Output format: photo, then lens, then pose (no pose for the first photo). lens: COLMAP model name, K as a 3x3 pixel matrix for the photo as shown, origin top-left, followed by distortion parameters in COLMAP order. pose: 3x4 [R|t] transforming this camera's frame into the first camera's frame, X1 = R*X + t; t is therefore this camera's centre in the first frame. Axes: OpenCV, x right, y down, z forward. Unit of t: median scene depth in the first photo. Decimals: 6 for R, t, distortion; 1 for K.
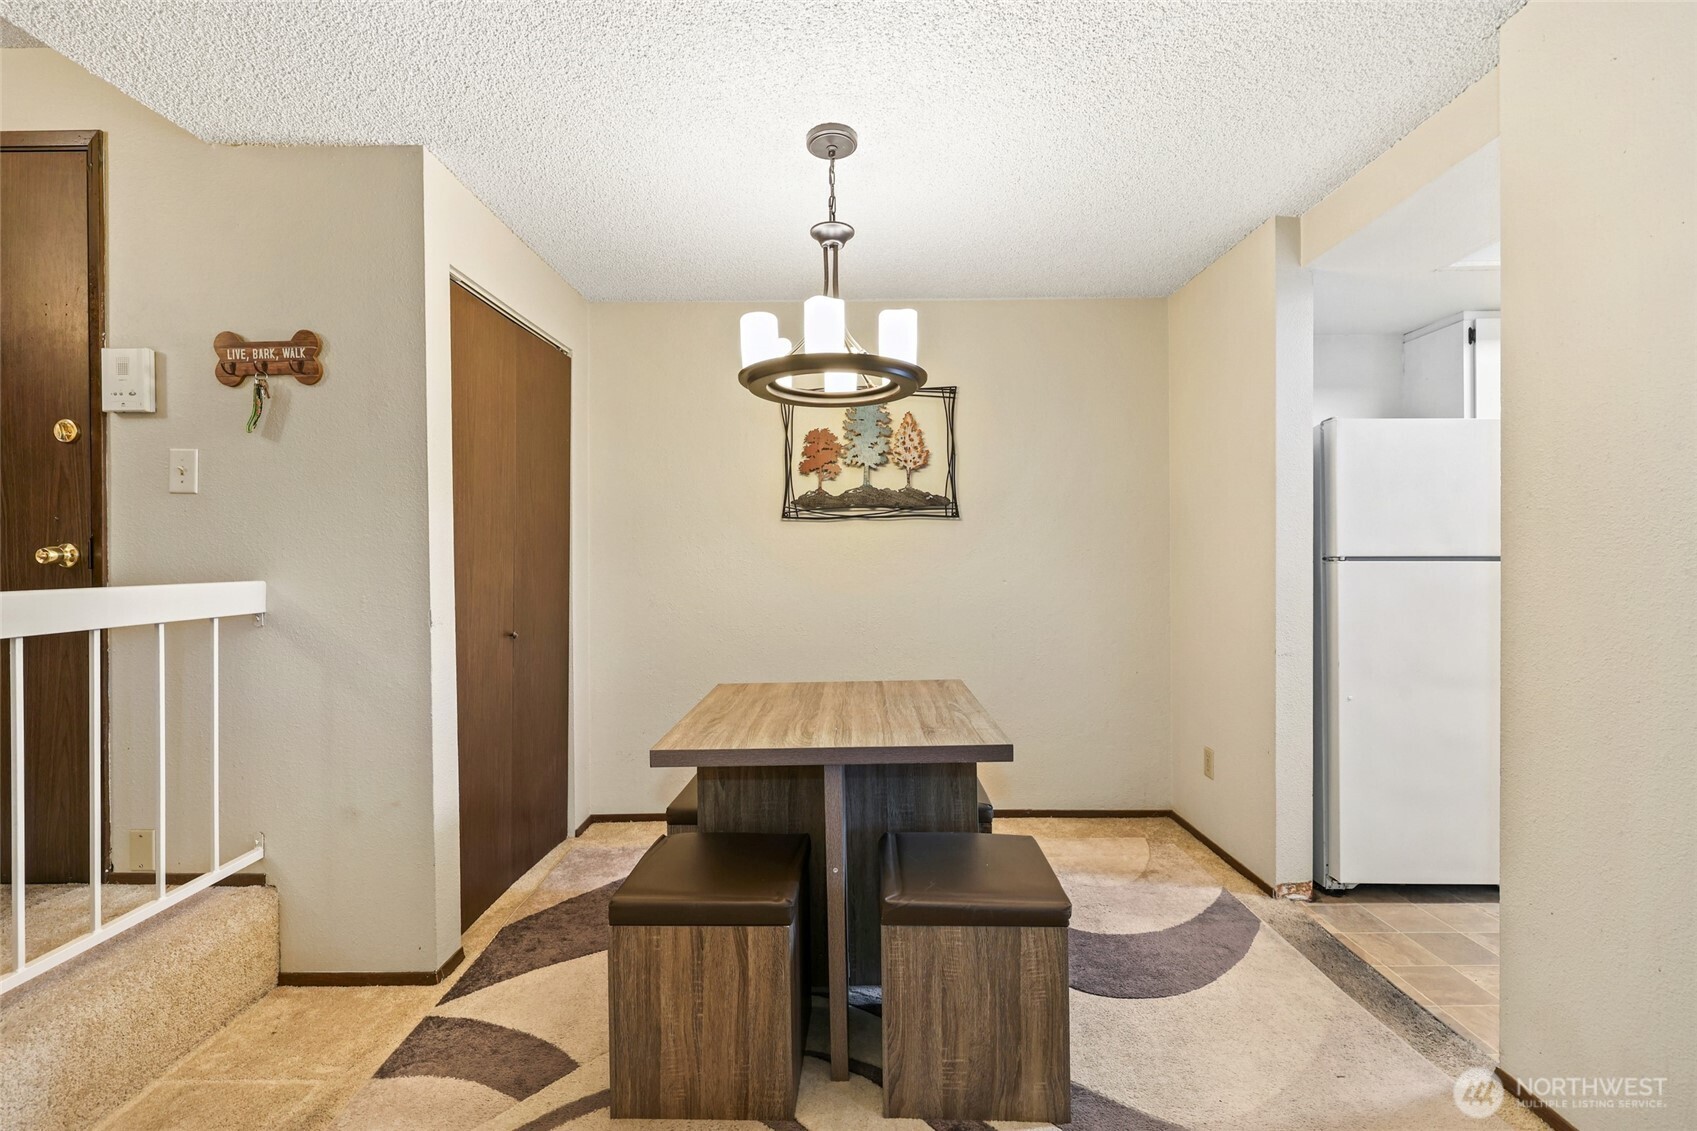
lens RADIAL K [[734.3, 0, 852.2], [0, 734.3, 553.8], [0, 0, 1]] dist [-0.002388, 0.000188]
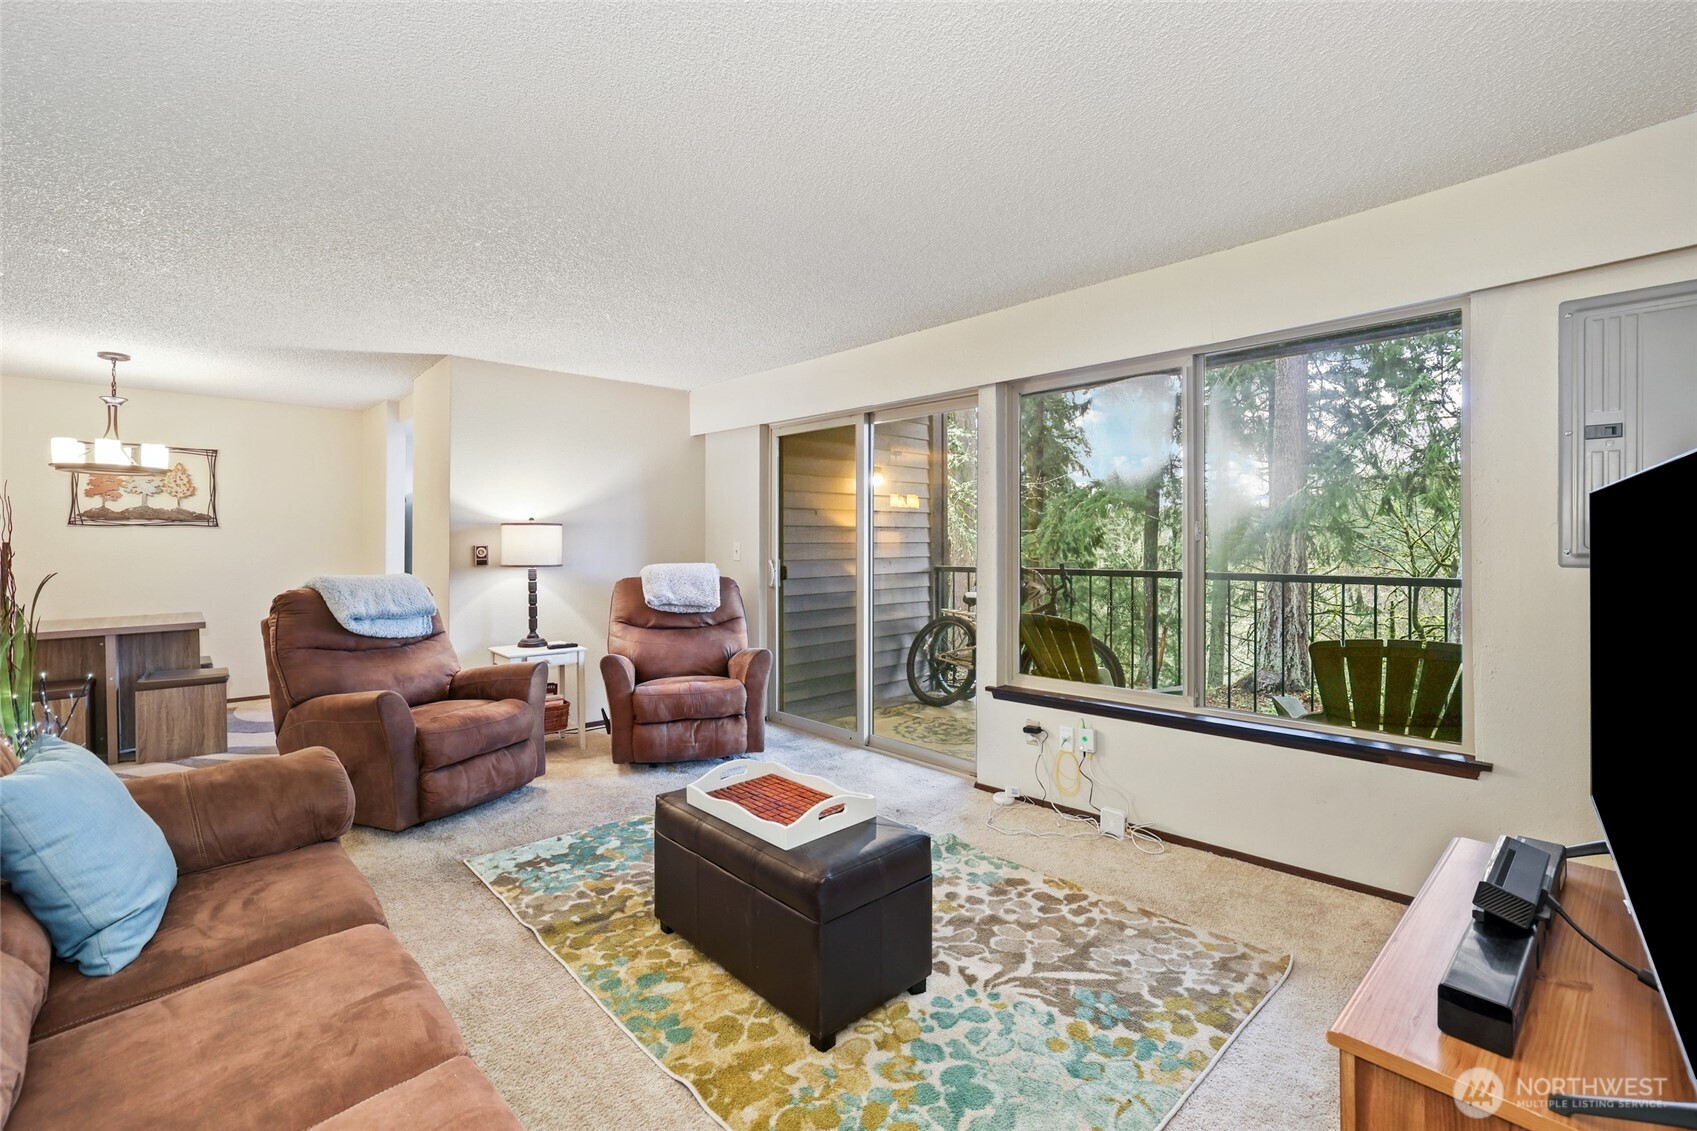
lens RADIAL K [[744.2, 0, 845.8], [0, 744.2, 540.7], [0, 0, 1]] dist [-0.001996, 0.000087]
pose [[0.735609, 0.008962, 0.677347, 0.078055], [-0.005183, 0.999958, -0.007601, -0.018683], [-0.677386, 0.002080, 0.735624, -1.998505]]
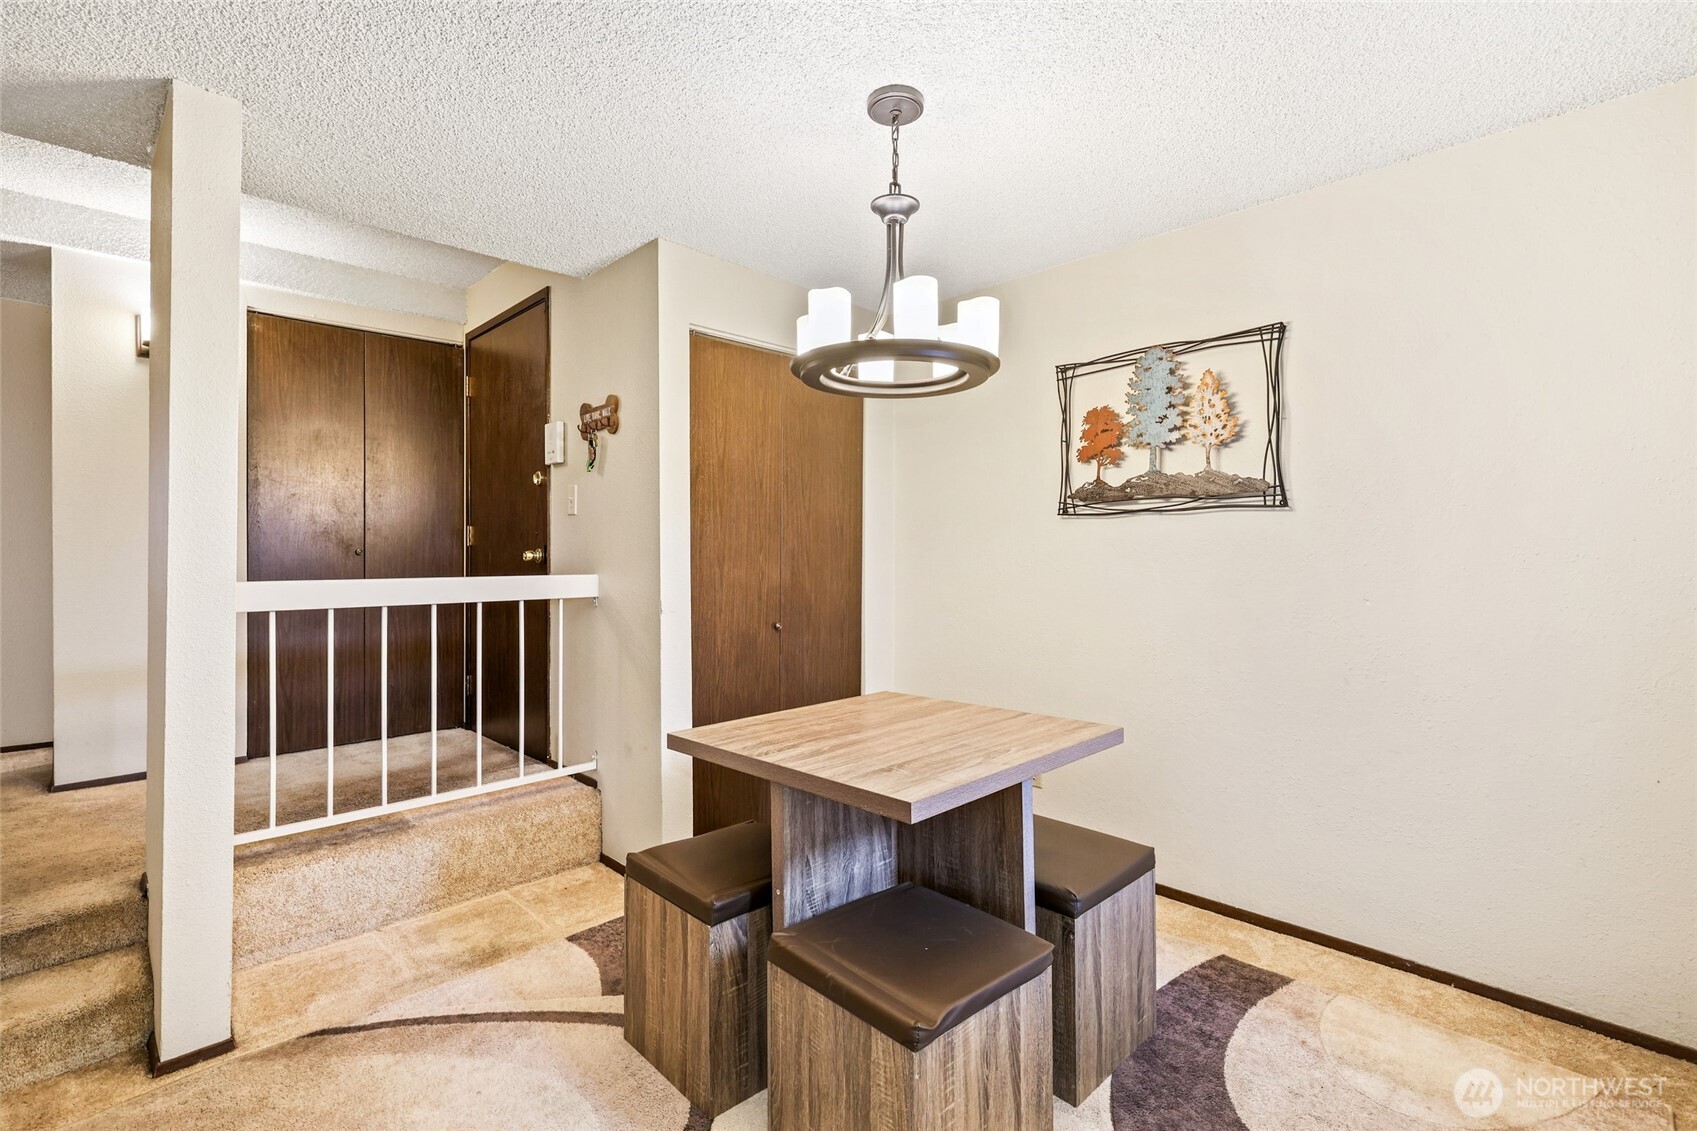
lens RADIAL K [[779.5, 0, 848.2], [0, 779.5, 548.9], [0, 0, 1]] dist [0.003345, 0.000401]
pose [[0.702207, 0.001505, -0.711971, 0.615105], [-0.001181, 0.999999, 0.000948, -0.015160], [0.711972, 0.000175, 0.702208, 0.279833]]
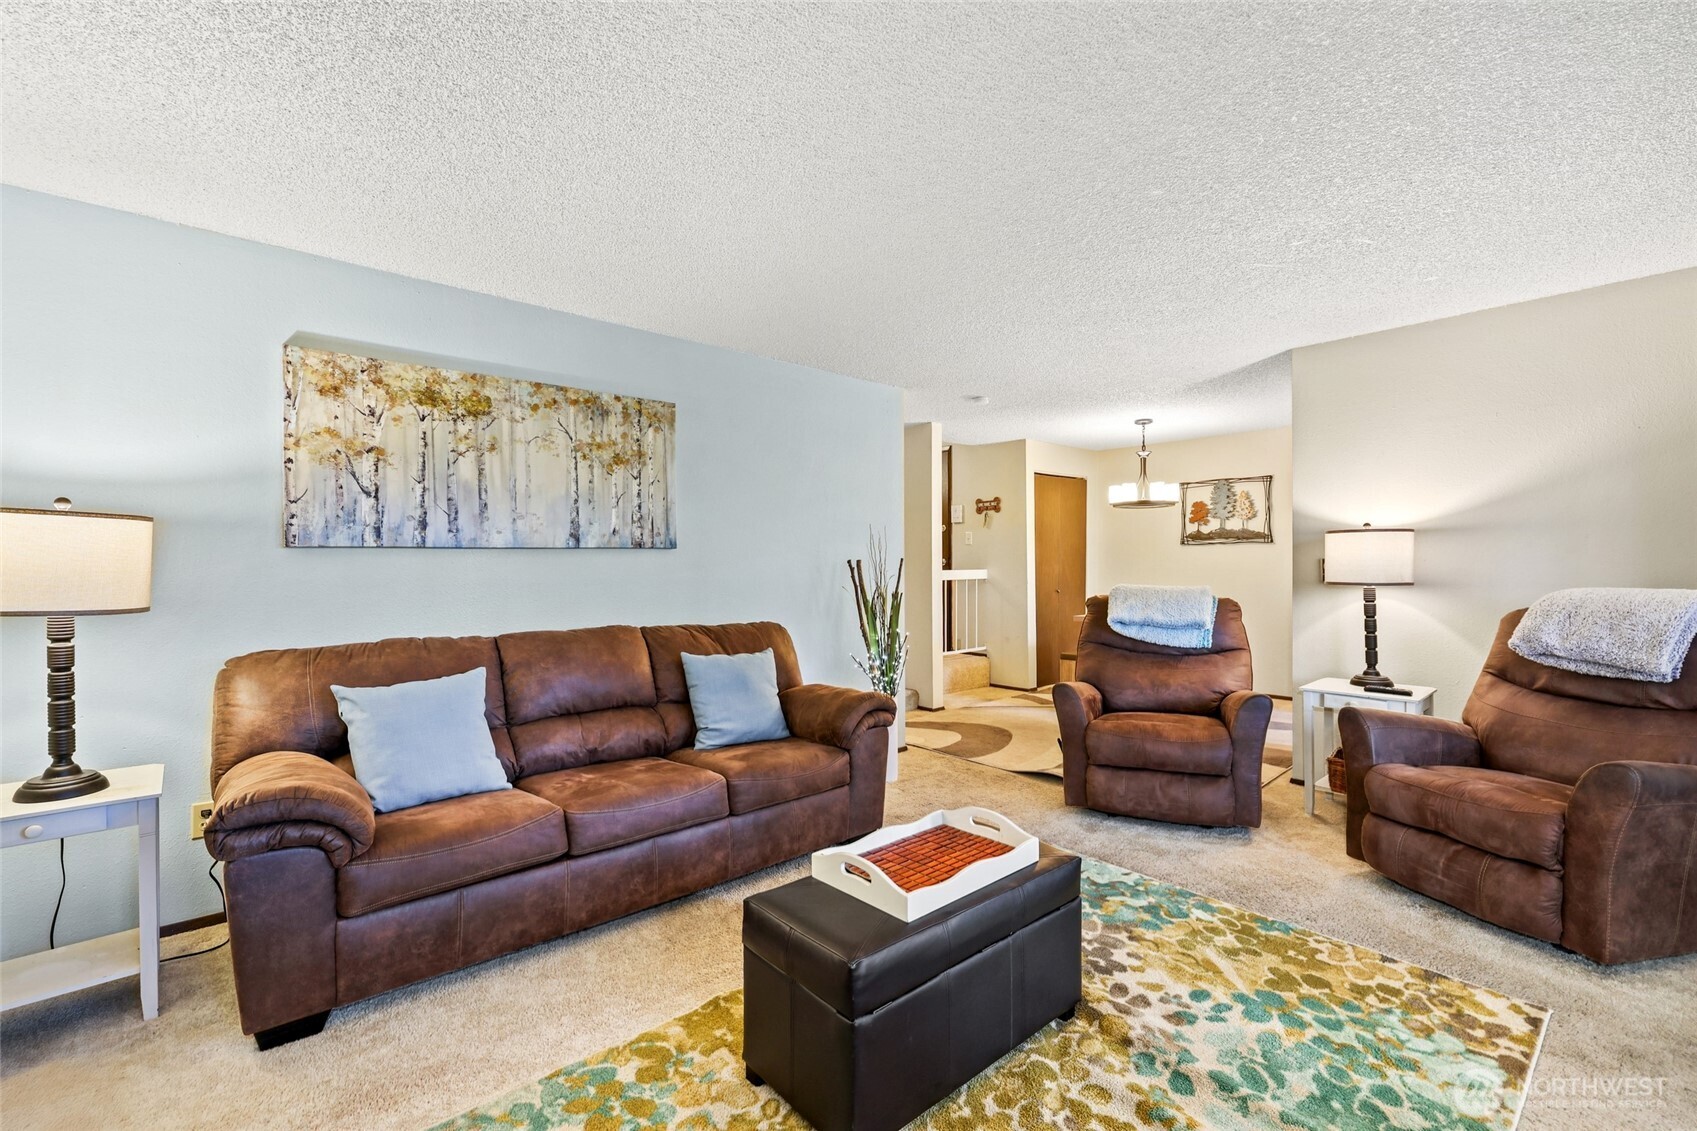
lens RADIAL K [[740.3, 0, 852.6], [0, 740.3, 565.0], [0, 0, 1]] dist [-0.001544, -0.000021]
pose [[0.663696, 0.006004, -0.747978, 1.394763], [0.001699, 0.999953, 0.009535, -0.017980], [0.748000, -0.007599, 0.663655, -1.797792]]
